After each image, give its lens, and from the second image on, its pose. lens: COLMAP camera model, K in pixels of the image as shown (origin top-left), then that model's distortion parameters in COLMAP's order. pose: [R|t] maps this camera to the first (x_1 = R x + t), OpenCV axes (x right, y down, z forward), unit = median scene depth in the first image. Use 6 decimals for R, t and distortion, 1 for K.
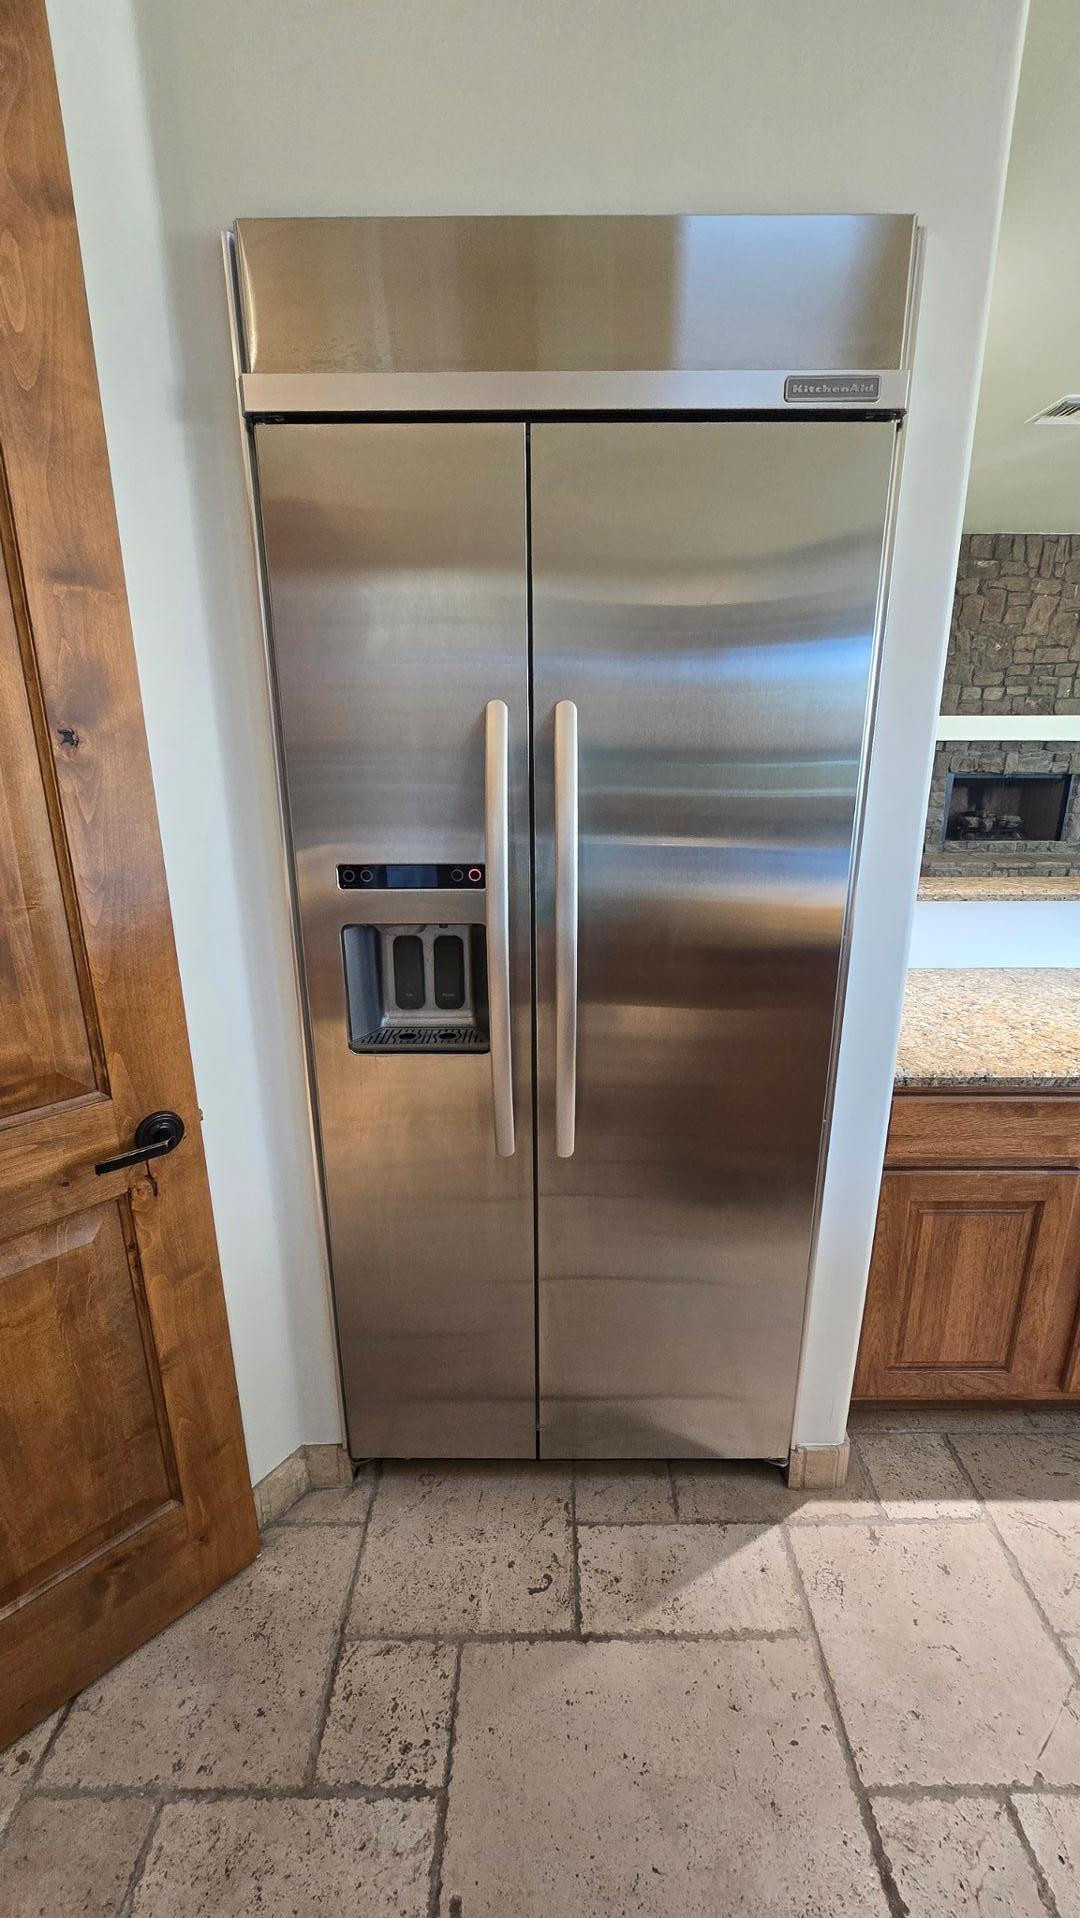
lens RADIAL K [[786.8, 0, 550.4], [0, 786.8, 957.9], [0, 0, 1]] dist [-0.007091, 0.001580]
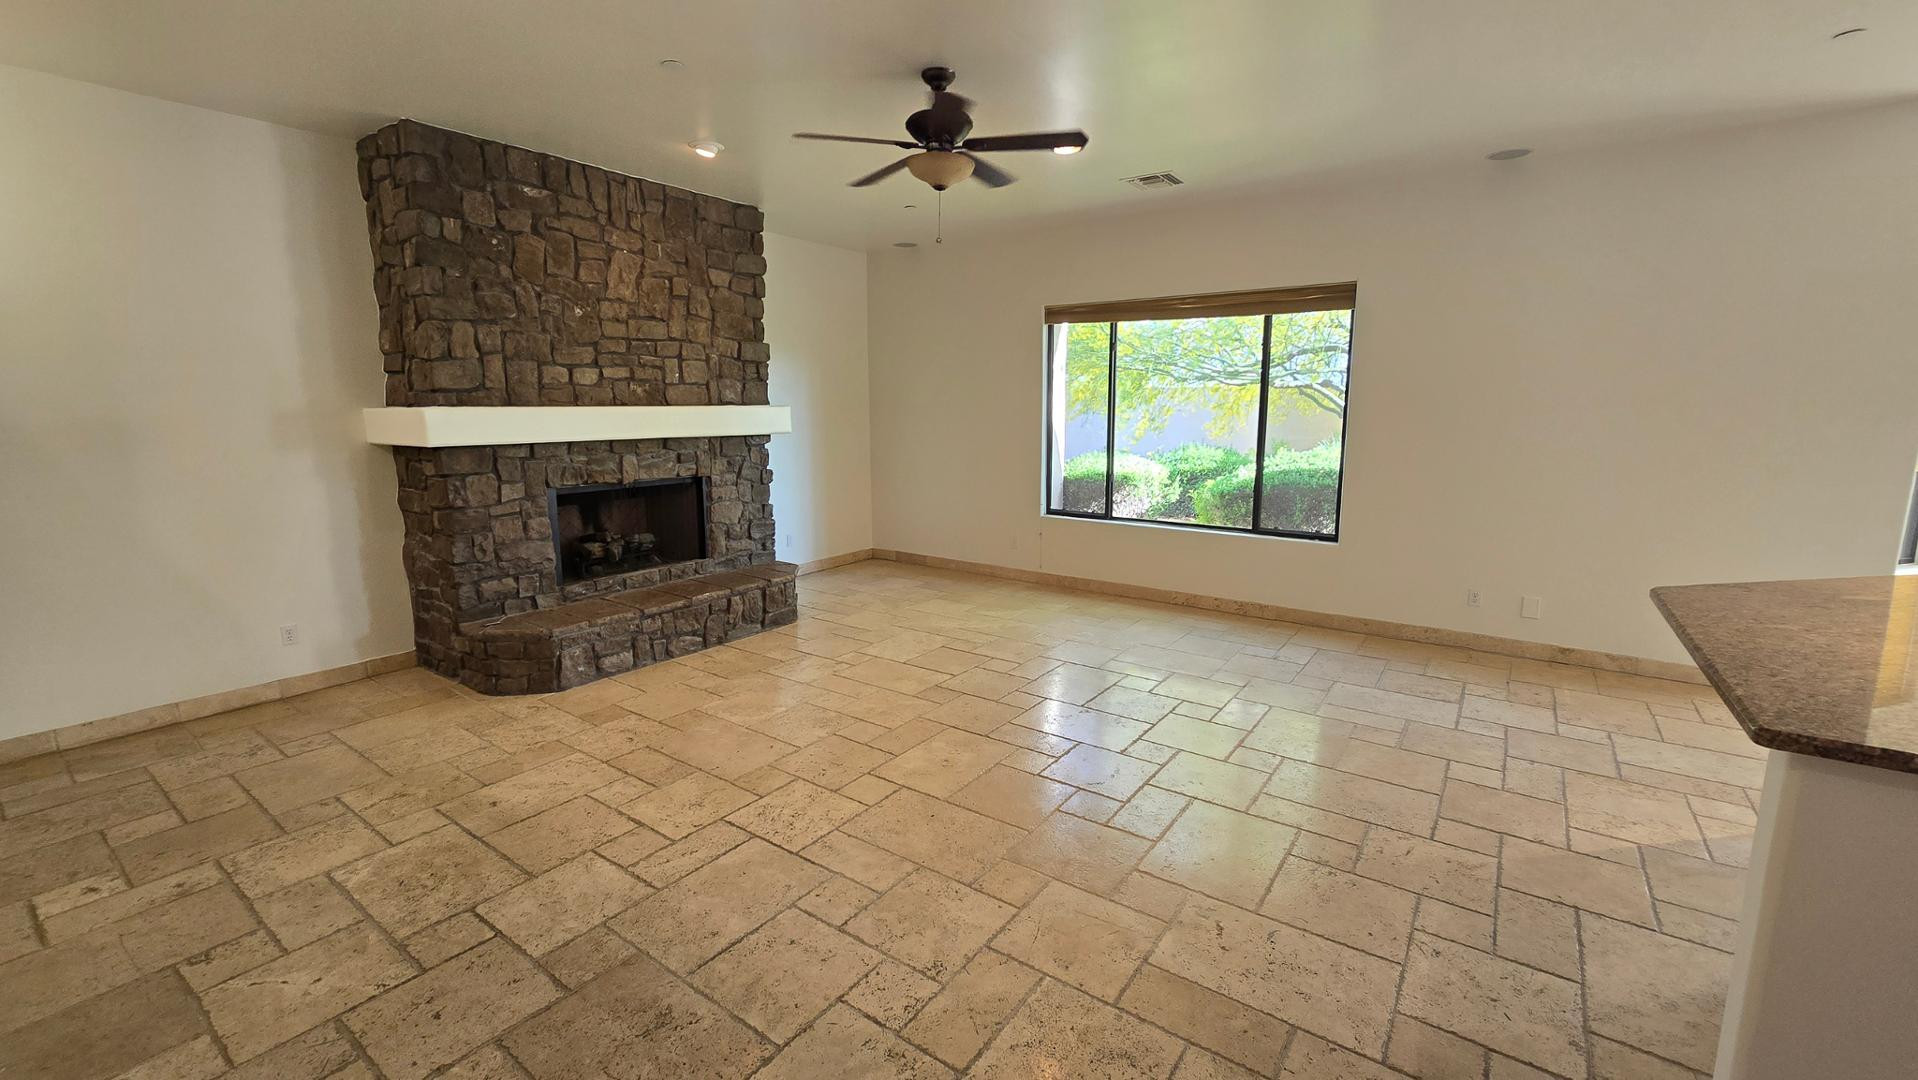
lens RADIAL K [[786.8, 0, 958.0], [0, 786.8, 530.6], [0, 0, 1]] dist [-0.007091, 0.001580]
pose [[0.578095, -0.128408, 0.805802, 0.169206], [0.229845, 0.973178, -0.009814, -0.116839], [-0.782929, 0.190883, 0.592103, 0.343786]]
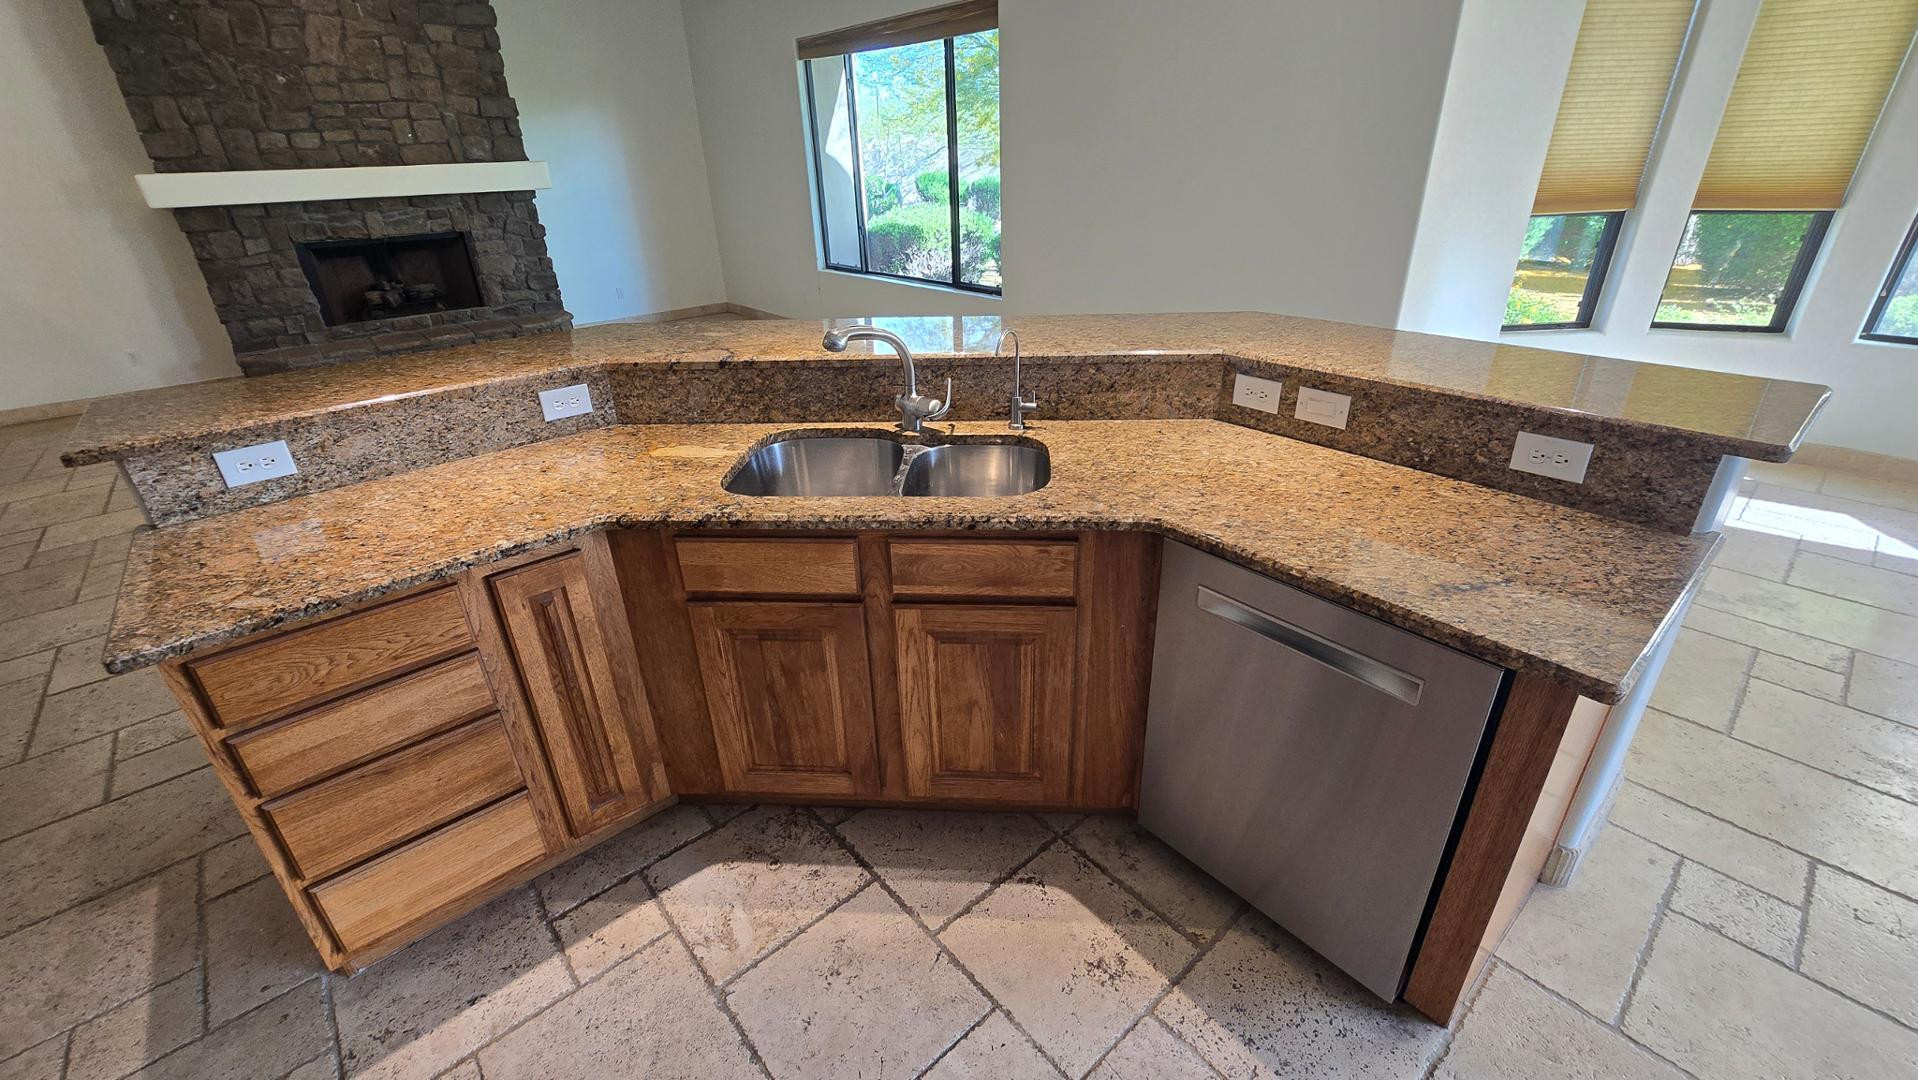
lens RADIAL K [[786.8, 0, 955.8], [0, 786.8, 530.4], [0, 0, 1]] dist [-0.007091, 0.001580]
pose [[0.752122, -0.303868, 0.584788, 0.473401], [0.212063, 0.951752, 0.221806, 0.015582], [-0.623972, -0.042813, 0.780273, -0.085081]]
